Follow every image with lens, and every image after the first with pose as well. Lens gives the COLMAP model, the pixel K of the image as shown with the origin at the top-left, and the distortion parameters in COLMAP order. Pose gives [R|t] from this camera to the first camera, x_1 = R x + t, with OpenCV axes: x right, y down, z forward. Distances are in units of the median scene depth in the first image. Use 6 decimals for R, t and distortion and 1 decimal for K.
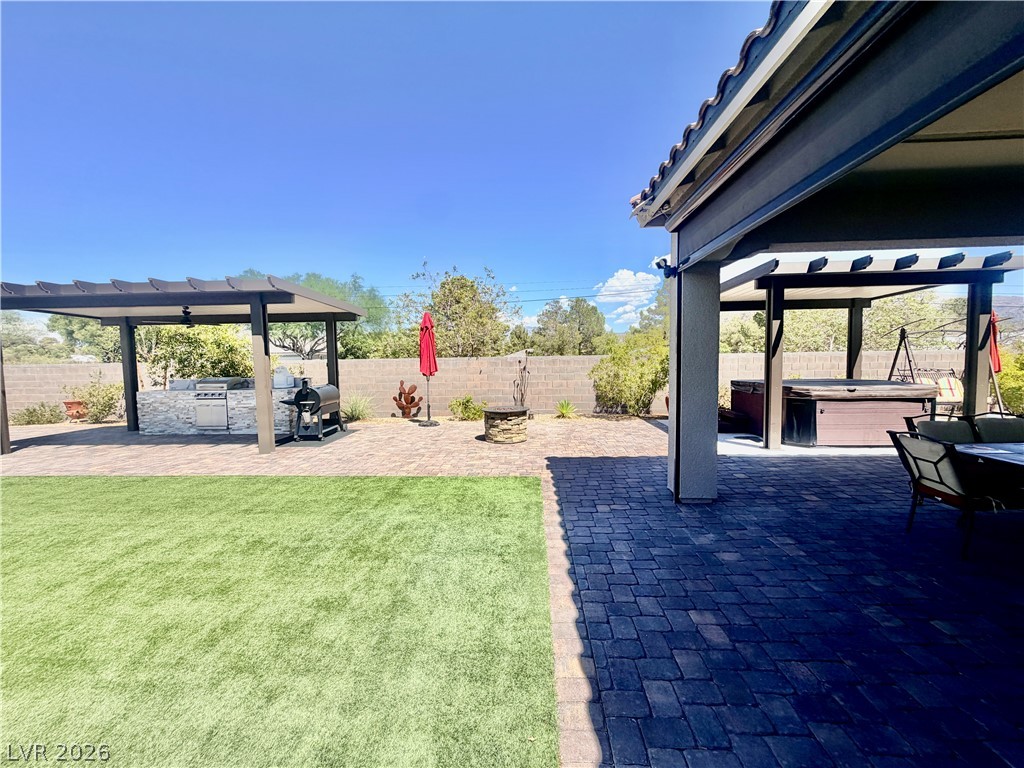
lens RADIAL K [[408.7, 0, 509.5], [0, 408.7, 383.8], [0, 0, 1]] dist [0.000655, 0.000214]
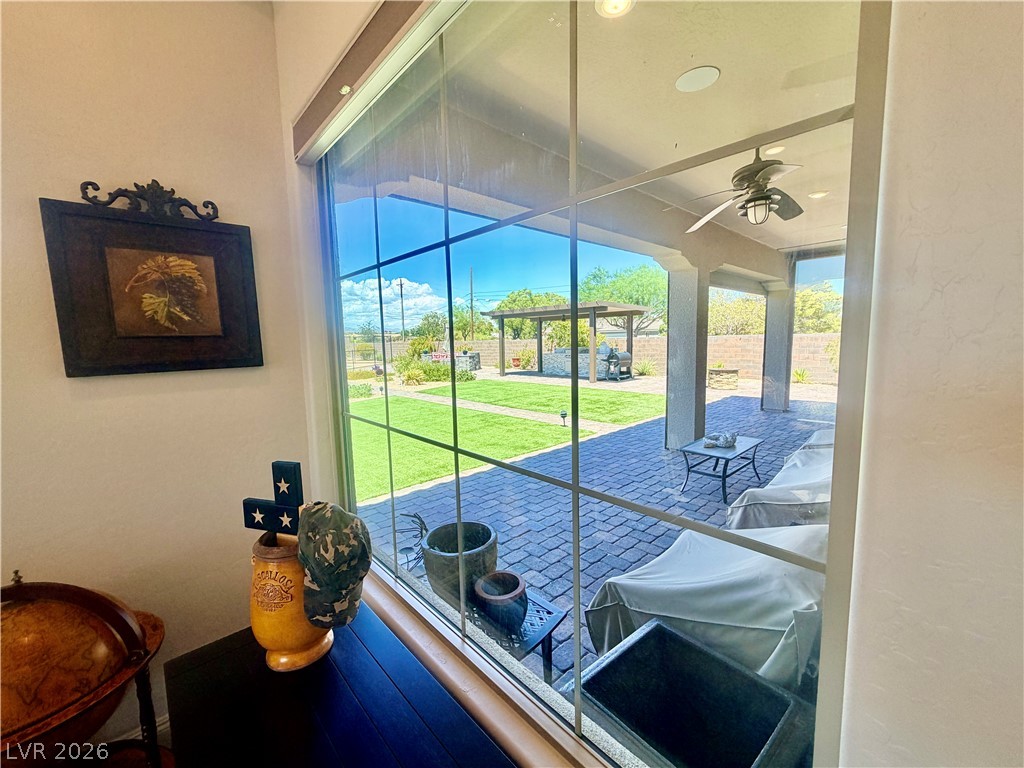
lens RADIAL K [[408.7, 0, 510.9], [0, 408.7, 387.3], [0, 0, 1]] dist [0.000655, 0.000214]
pose [[0.719829, 0.081280, -0.689376, 0.576282], [-0.032631, 0.995985, 0.083358, 0.030882], [0.693384, -0.037508, 0.719591, -0.838697]]
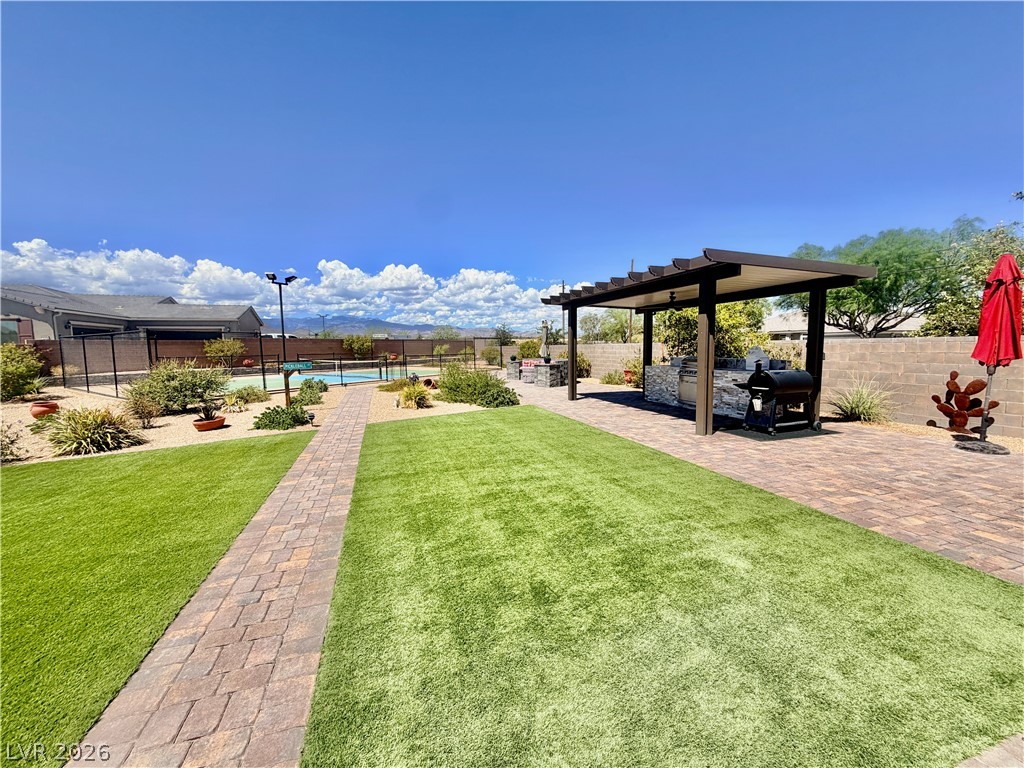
lens RADIAL K [[408.7, 0, 509.8], [0, 408.7, 383.2], [0, 0, 1]] dist [0.000655, 0.000214]
pose [[0.353079, 0.094889, -0.930769, 0.146208], [-0.052690, 0.995281, 0.081478, -0.009042], [0.934109, 0.020274, 0.356412, 0.224338]]
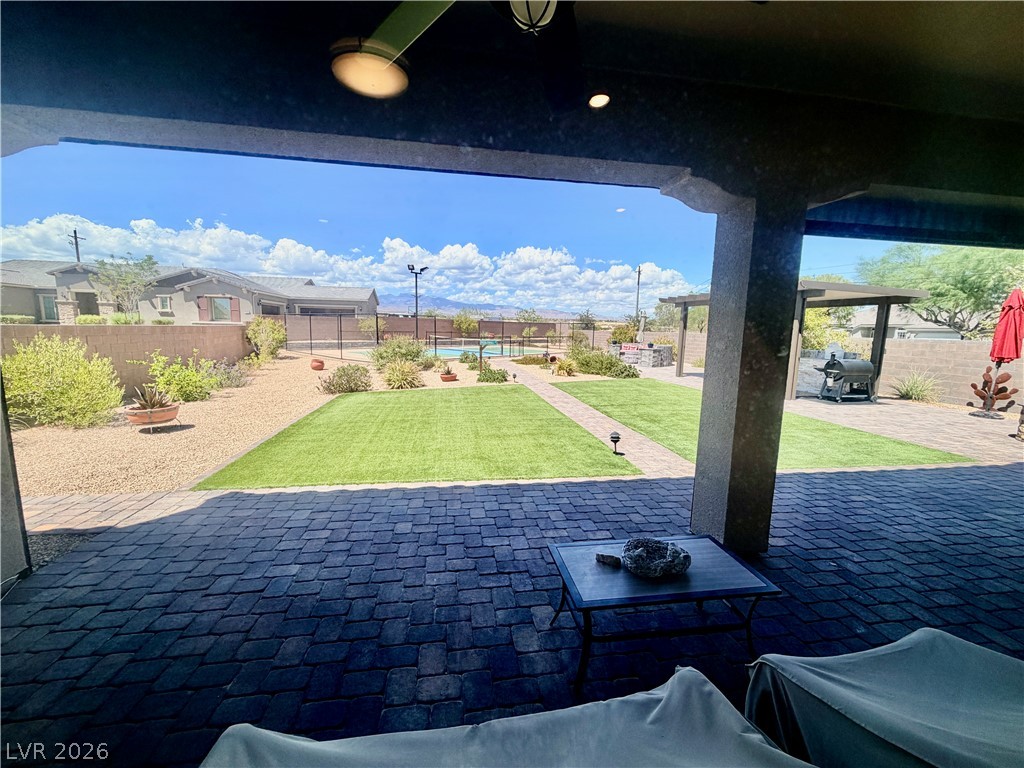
lens RADIAL K [[408.7, 0, 509.7], [0, 408.7, 384.3], [0, 0, 1]] dist [0.000655, 0.000214]
pose [[0.213409, 0.154726, -0.964633, 0.627113], [-0.088557, 0.986378, 0.138622, -0.002108], [0.972941, 0.055842, 0.224204, -0.323937]]
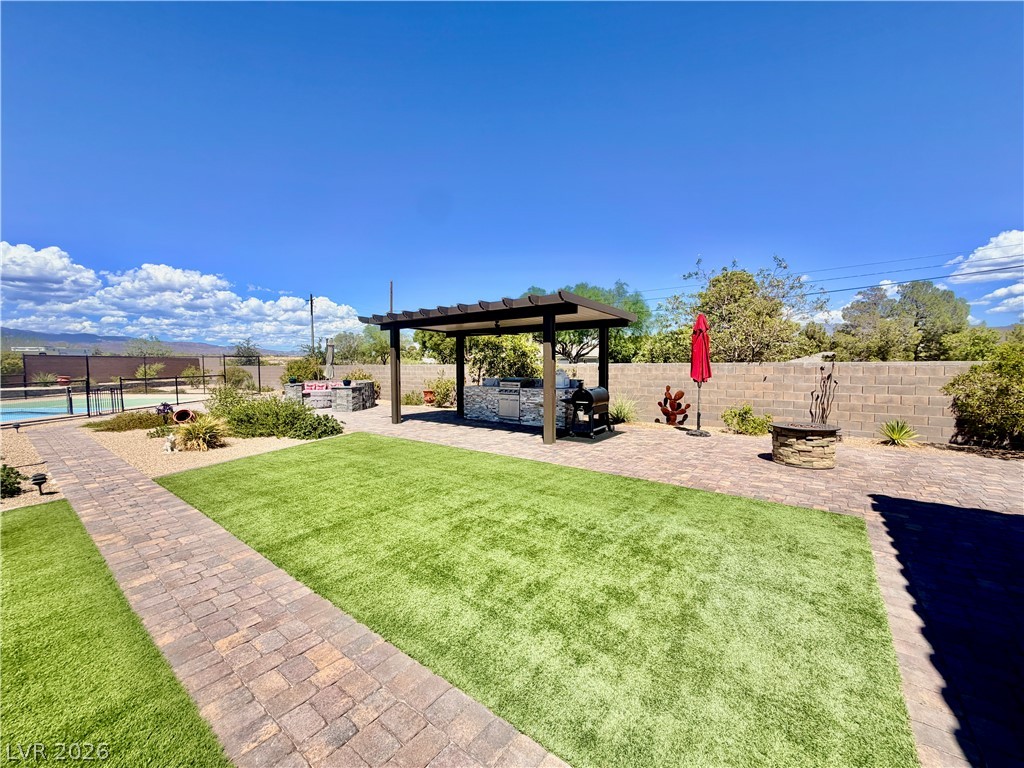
lens RADIAL K [[408.7, 0, 510.1], [0, 408.7, 384.3], [0, 0, 1]] dist [0.000655, 0.000214]
pose [[0.821321, 0.039577, -0.569092, -0.034514], [-0.043997, 0.999014, 0.005980, -0.000857], [0.568767, 0.020127, 0.822252, -0.018484]]
